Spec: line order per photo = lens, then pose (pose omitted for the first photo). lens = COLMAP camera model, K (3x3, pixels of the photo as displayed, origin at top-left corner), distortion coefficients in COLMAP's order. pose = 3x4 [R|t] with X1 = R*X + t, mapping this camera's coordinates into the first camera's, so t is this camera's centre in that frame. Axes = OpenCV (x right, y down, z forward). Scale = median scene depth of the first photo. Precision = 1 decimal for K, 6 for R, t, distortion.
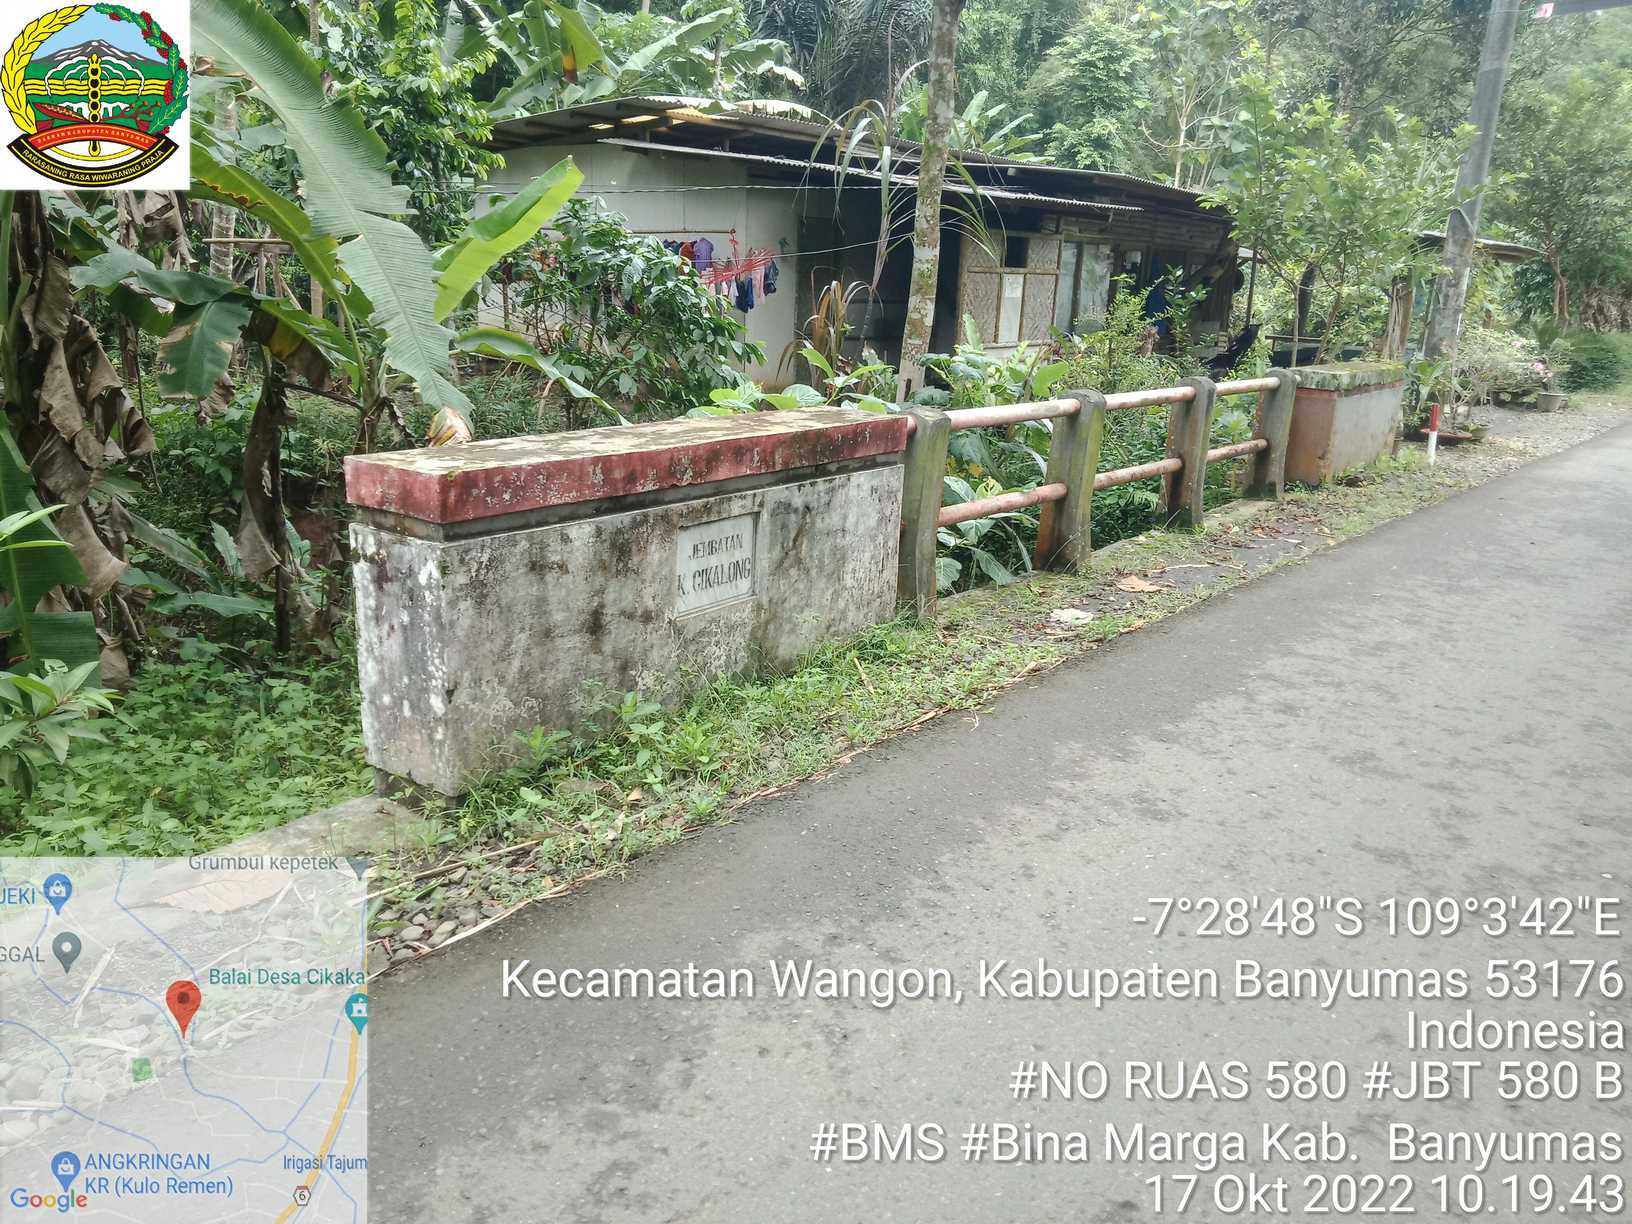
lens RADIAL K [[1199.5, 0, 816.5], [0, 1199.5, 616.5], [0, 0, 1]] dist [0.026625, -0.002747]
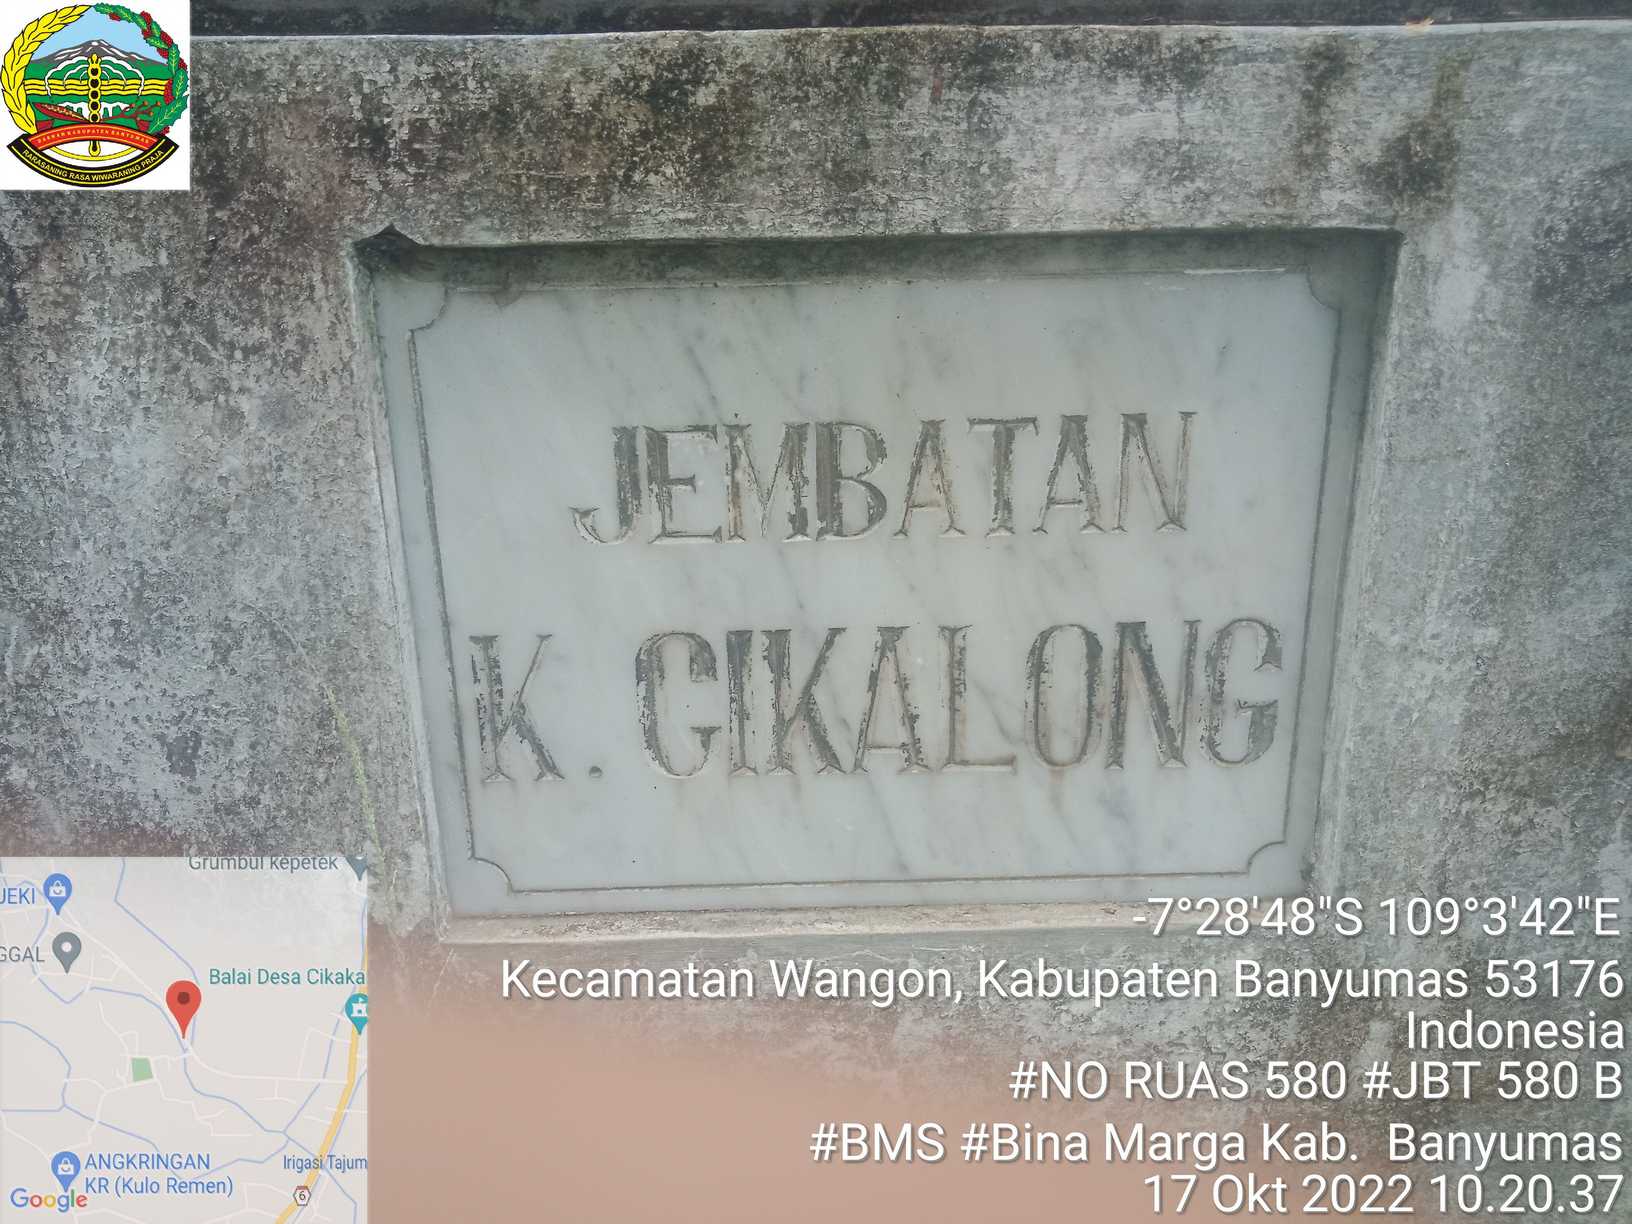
lens RADIAL K [[1199.5, 0, 816.5], [0, 1199.5, 616.5], [0, 0, 1]] dist [0.026625, -0.002747]
pose [[0.617788, 0.184343, -0.764432, 0.005810], [-0.183532, 0.979086, 0.087782, -0.023453], [0.764627, 0.086067, 0.638701, 0.398053]]
